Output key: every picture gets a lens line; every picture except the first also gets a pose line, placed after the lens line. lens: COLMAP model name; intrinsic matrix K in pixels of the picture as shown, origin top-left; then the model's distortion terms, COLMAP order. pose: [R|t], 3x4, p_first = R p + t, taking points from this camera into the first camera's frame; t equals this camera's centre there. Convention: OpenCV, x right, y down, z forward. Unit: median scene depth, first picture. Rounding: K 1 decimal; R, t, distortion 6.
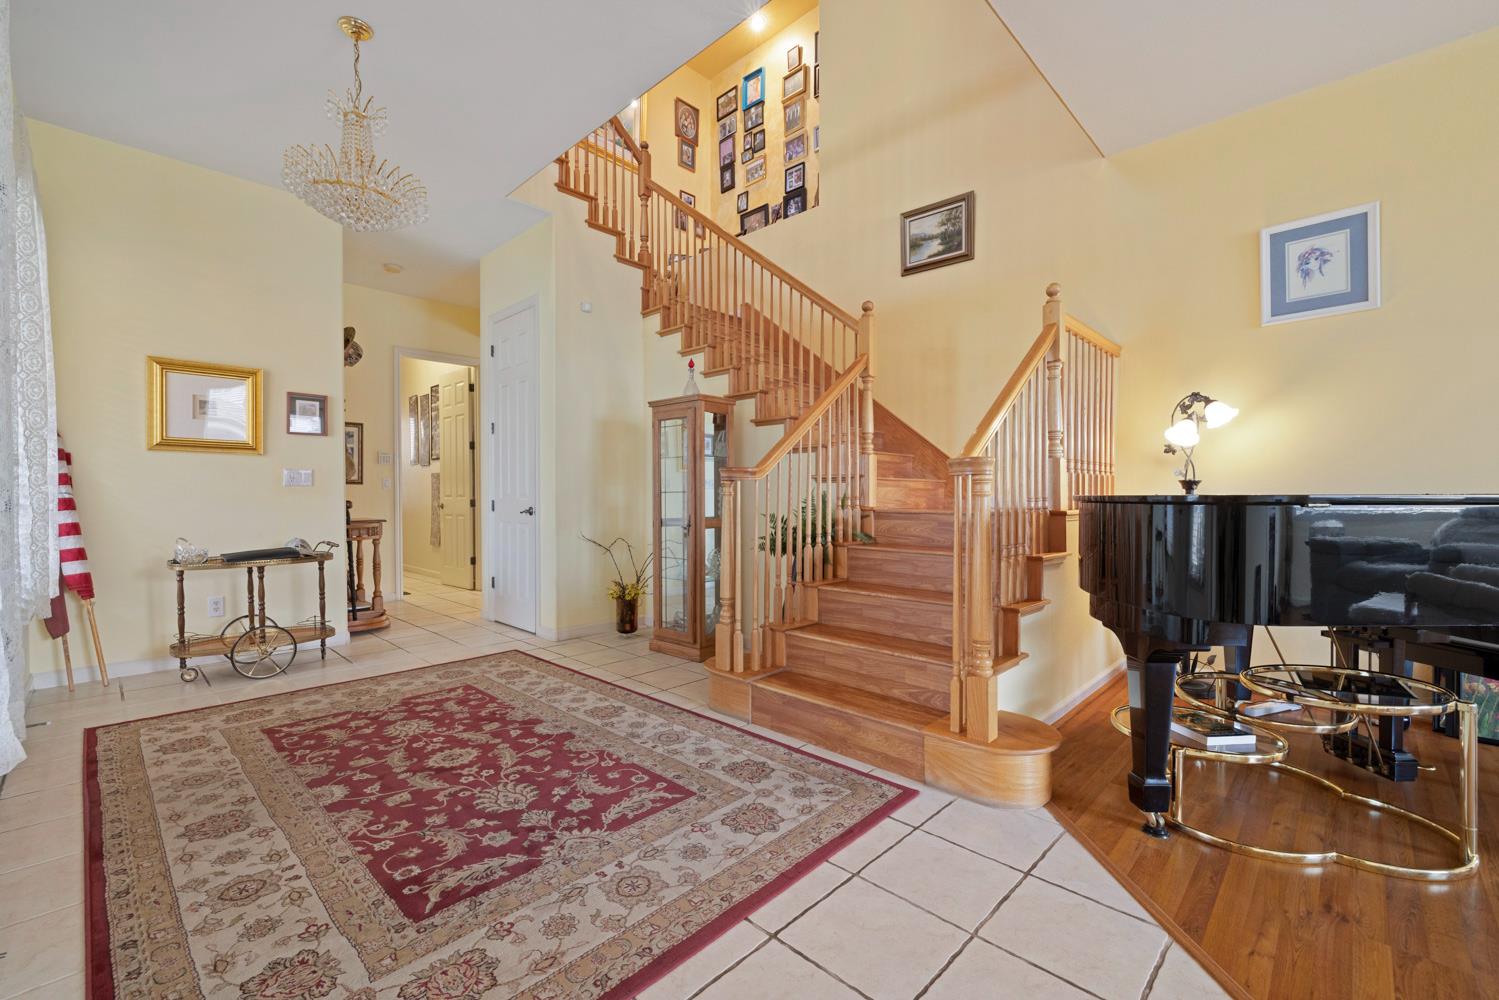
lens RADIAL K [[626.7, 0, 747.1], [0, 626.7, 502.2], [0, 0, 1]] dist [0.001299, 0.000102]
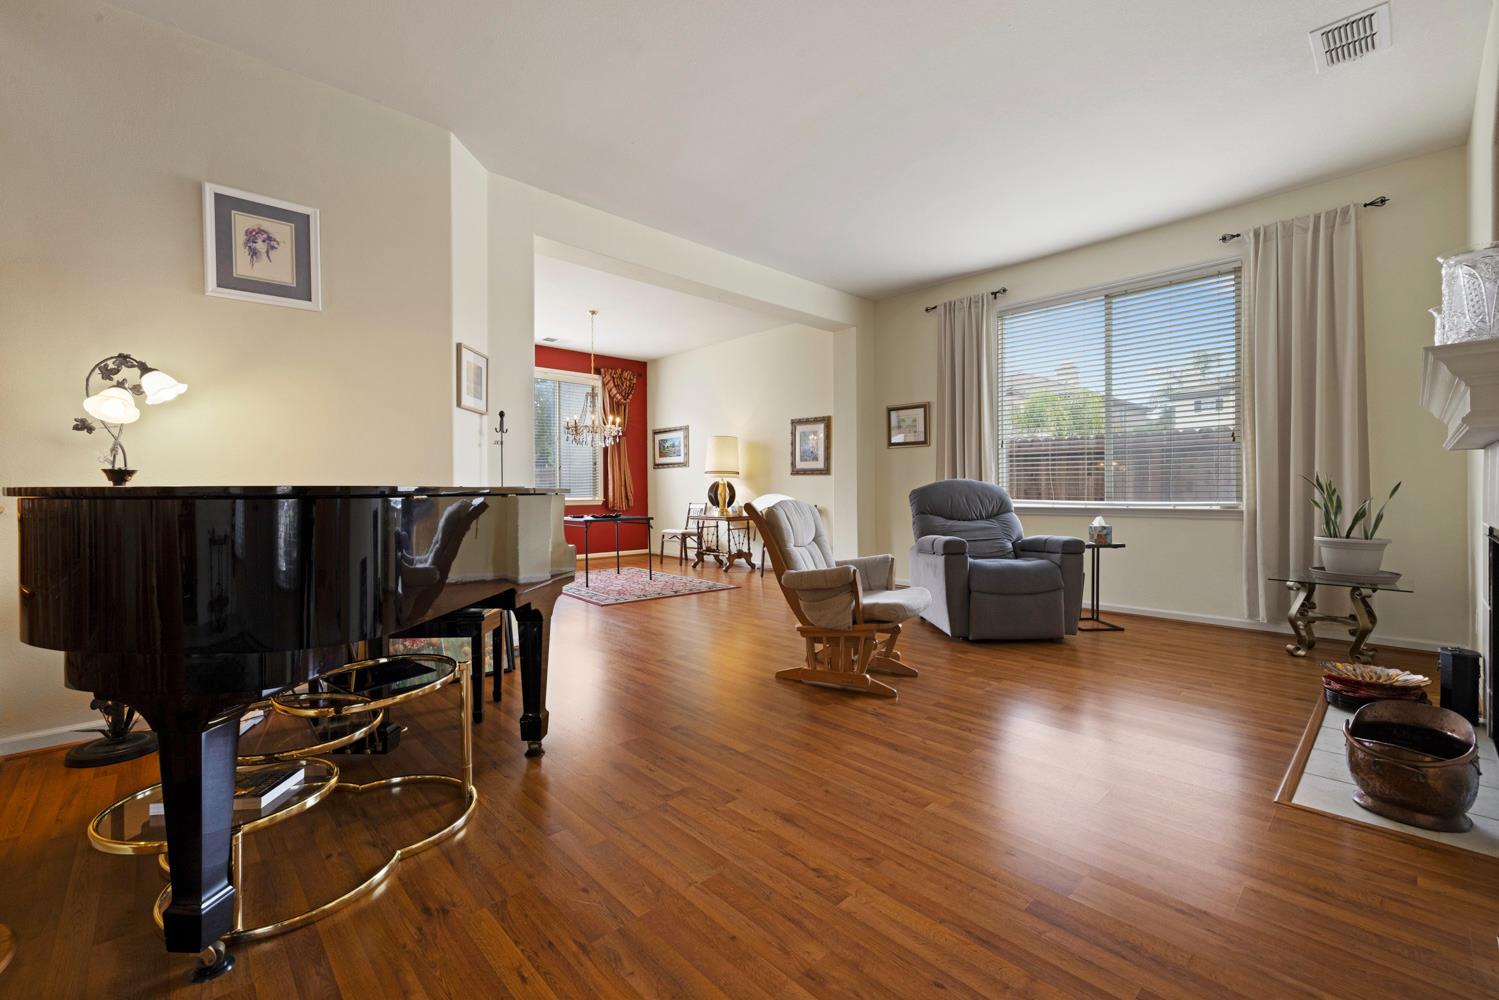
lens RADIAL K [[626.9, 0, 744.6], [0, 626.9, 493.0], [0, 0, 1]] dist [-0.000315, 0.000141]
pose [[0.050867, -0.004090, 0.998697, -0.007545], [0.013814, 0.999899, 0.003392, 0.001485], [-0.998610, 0.013623, 0.050918, 0.230269]]
